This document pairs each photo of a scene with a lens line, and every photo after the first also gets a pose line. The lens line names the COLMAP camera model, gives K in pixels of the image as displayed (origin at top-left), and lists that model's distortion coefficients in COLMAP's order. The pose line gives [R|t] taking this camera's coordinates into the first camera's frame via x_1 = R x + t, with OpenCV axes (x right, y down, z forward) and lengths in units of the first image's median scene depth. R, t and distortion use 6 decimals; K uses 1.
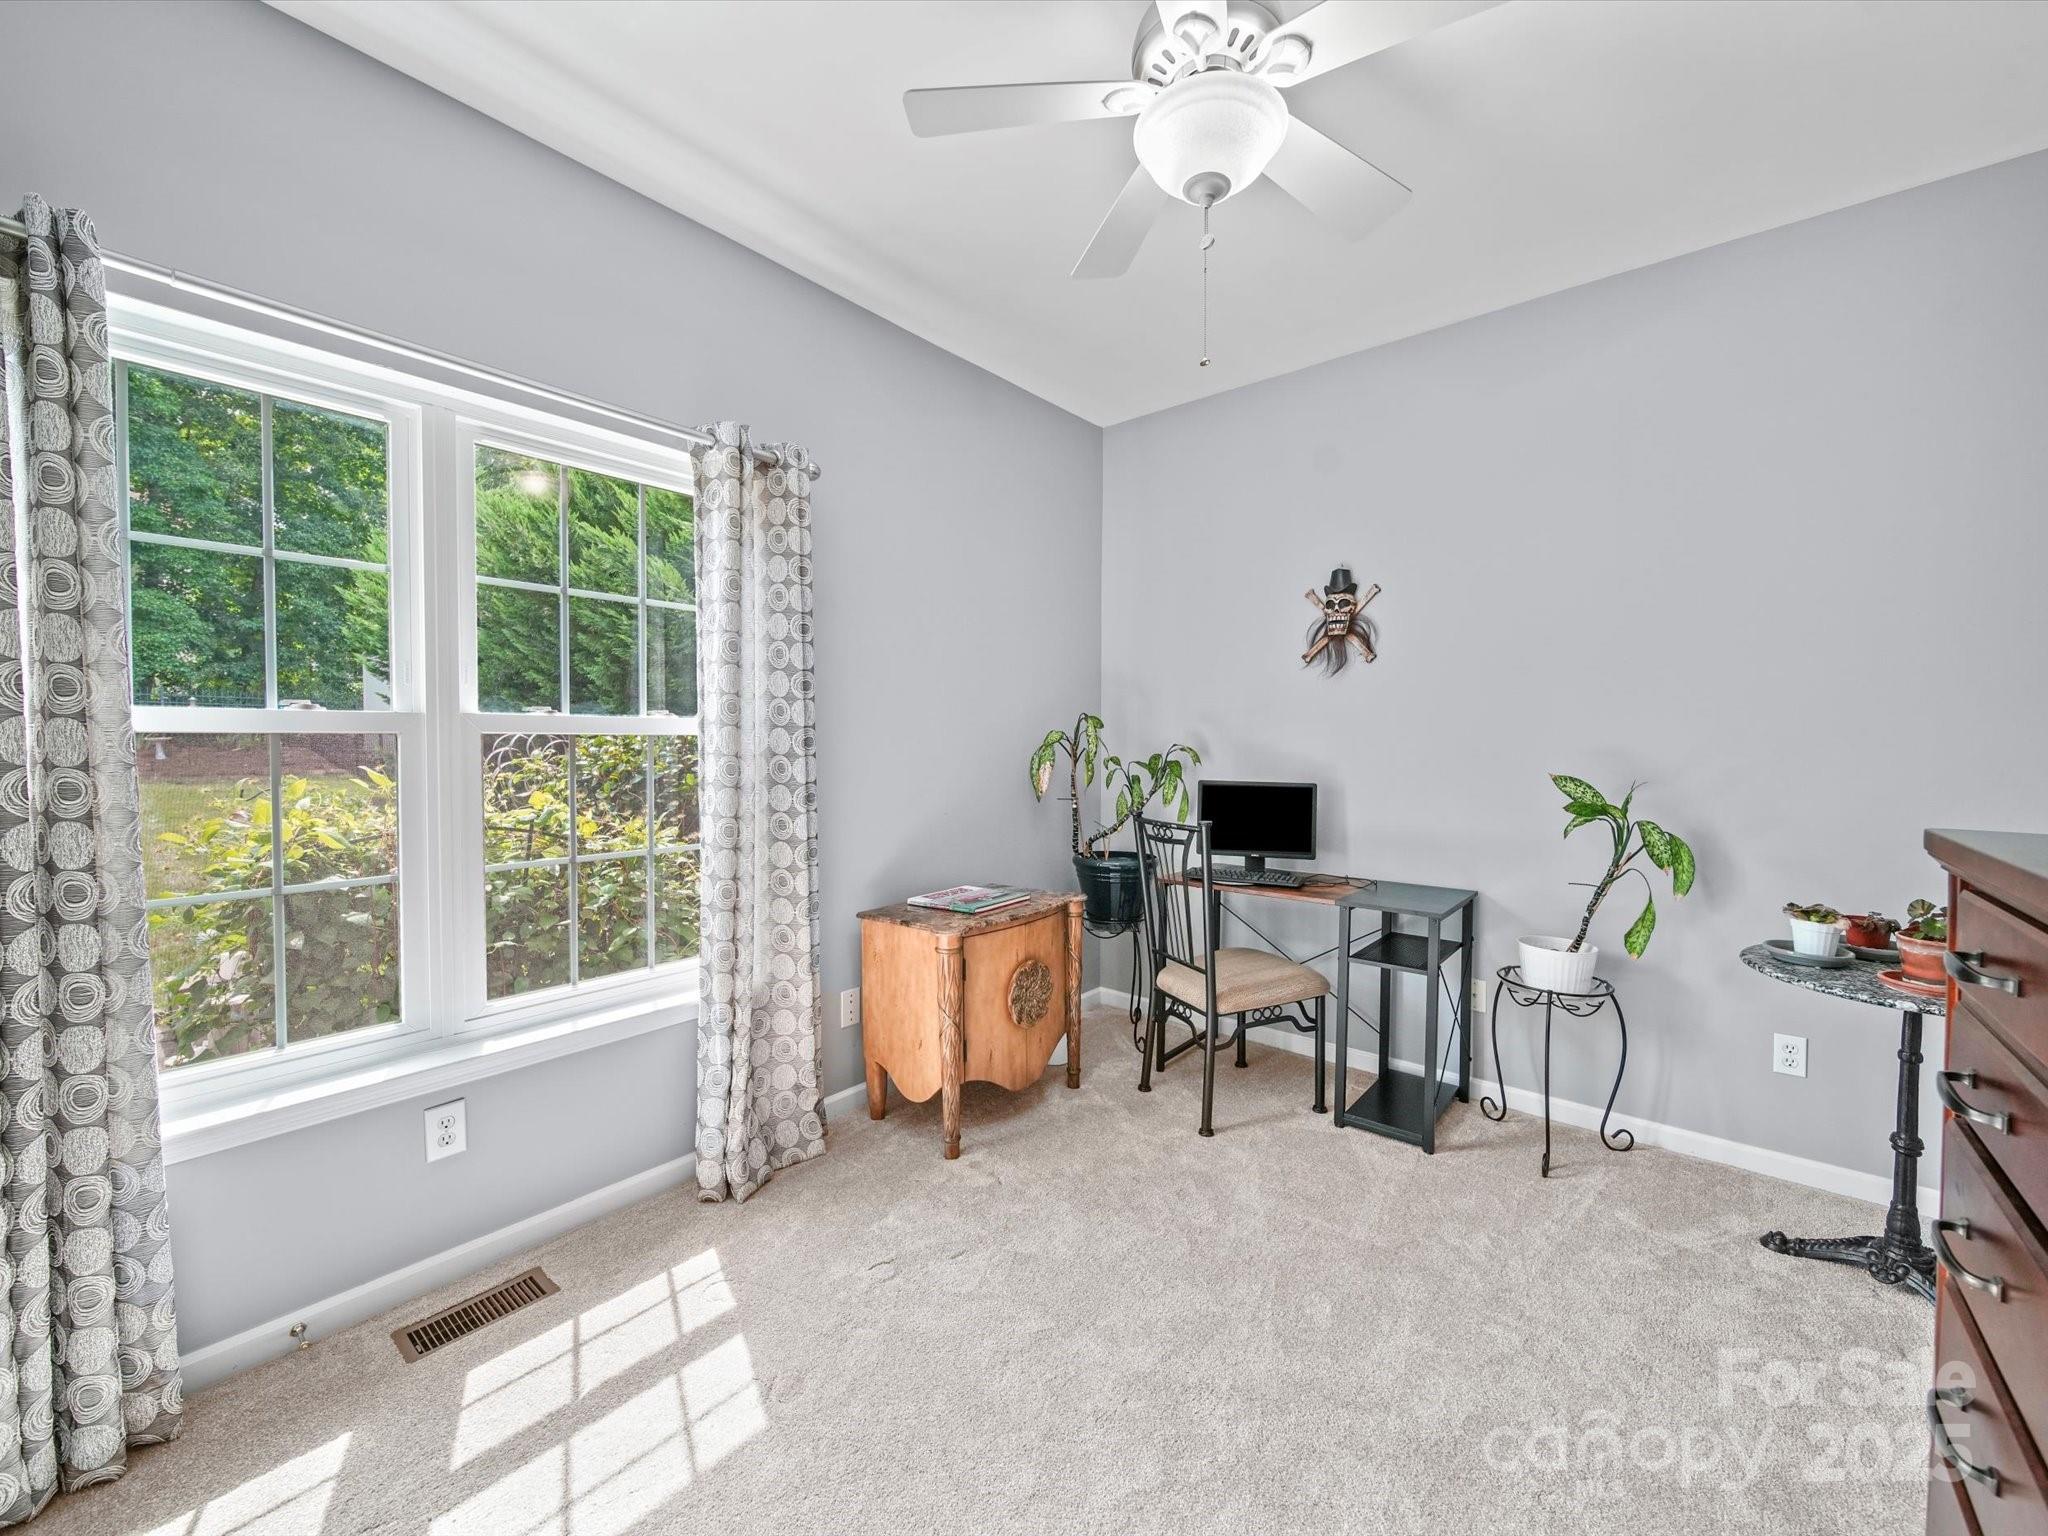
lens RADIAL K [[820.5, 0, 1020.9], [0, 820.5, 761.6], [0, 0, 1]] dist [-0.001591, -0.001032]
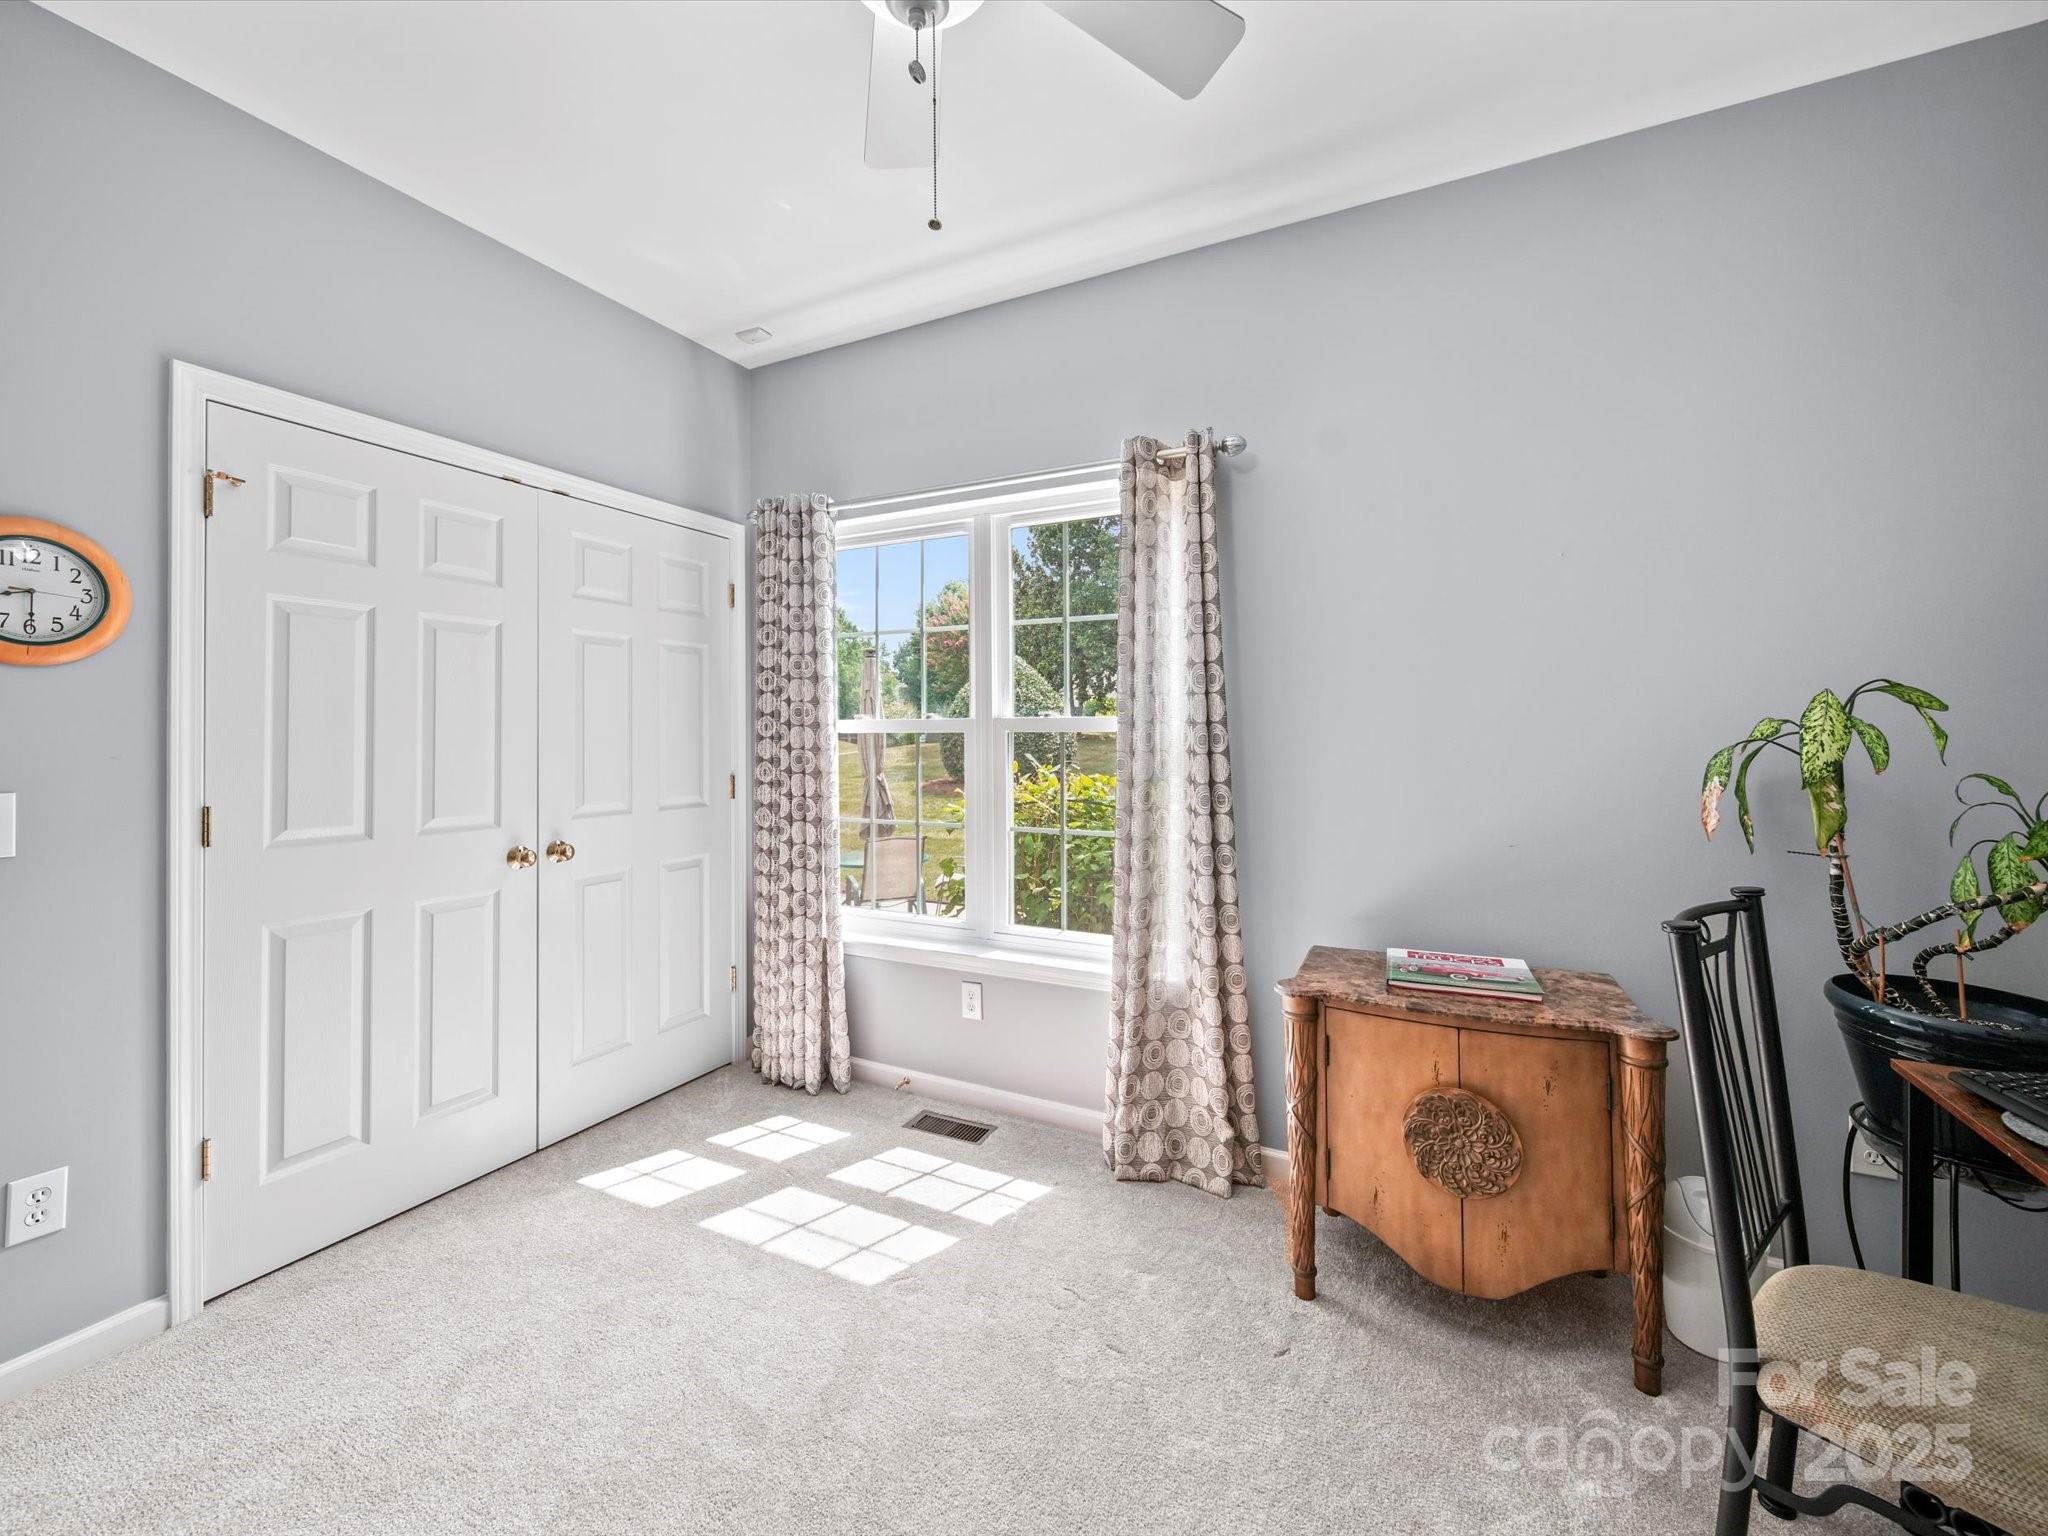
lens RADIAL K [[820.5, 0, 993.3], [0, 820.5, 730.0], [0, 0, 1]] dist [-0.001591, -0.001032]
pose [[0.207952, -0.010951, -0.978078, 0.748020], [-0.020202, 0.999676, -0.015488, -0.016482], [0.977930, 0.022980, 0.207663, 0.707123]]
